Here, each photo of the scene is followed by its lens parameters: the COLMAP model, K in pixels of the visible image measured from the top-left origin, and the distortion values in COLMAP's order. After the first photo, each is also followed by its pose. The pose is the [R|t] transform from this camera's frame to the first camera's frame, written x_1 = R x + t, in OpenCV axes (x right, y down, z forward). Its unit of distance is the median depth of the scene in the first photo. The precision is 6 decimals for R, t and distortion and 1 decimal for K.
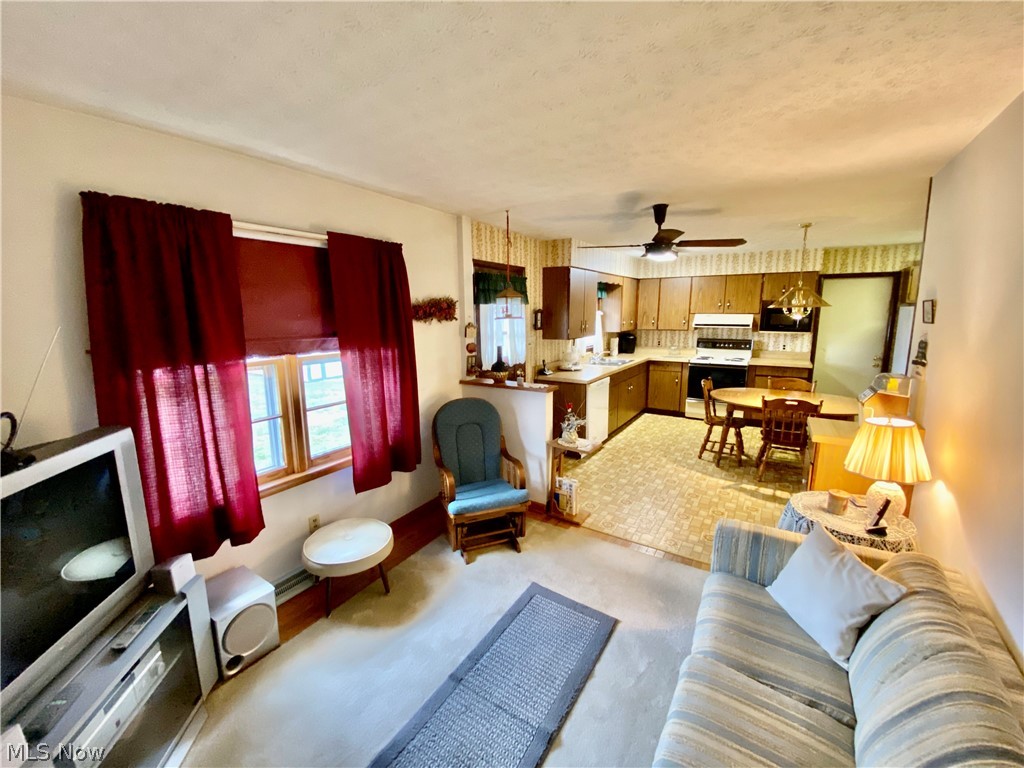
lens RADIAL K [[410.6, 0, 511.2], [0, 410.6, 383.4], [0, 0, 1]] dist [0.000901, 0.000053]
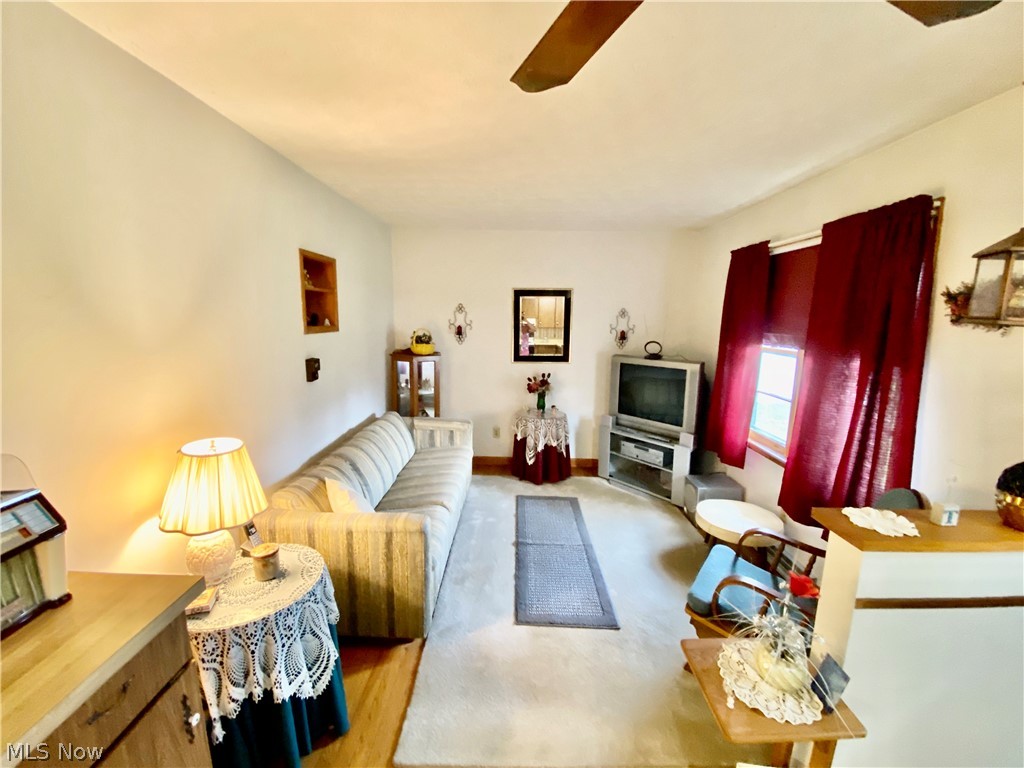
lens RADIAL K [[410.6, 0, 511.3], [0, 410.6, 382.5], [0, 0, 1]] dist [0.000901, 0.000053]
pose [[-0.843935, 0.079679, -0.530495, 0.776731], [-0.104926, 0.945289, 0.308900, -0.270752], [0.526083, 0.316354, -0.789403, 1.659561]]
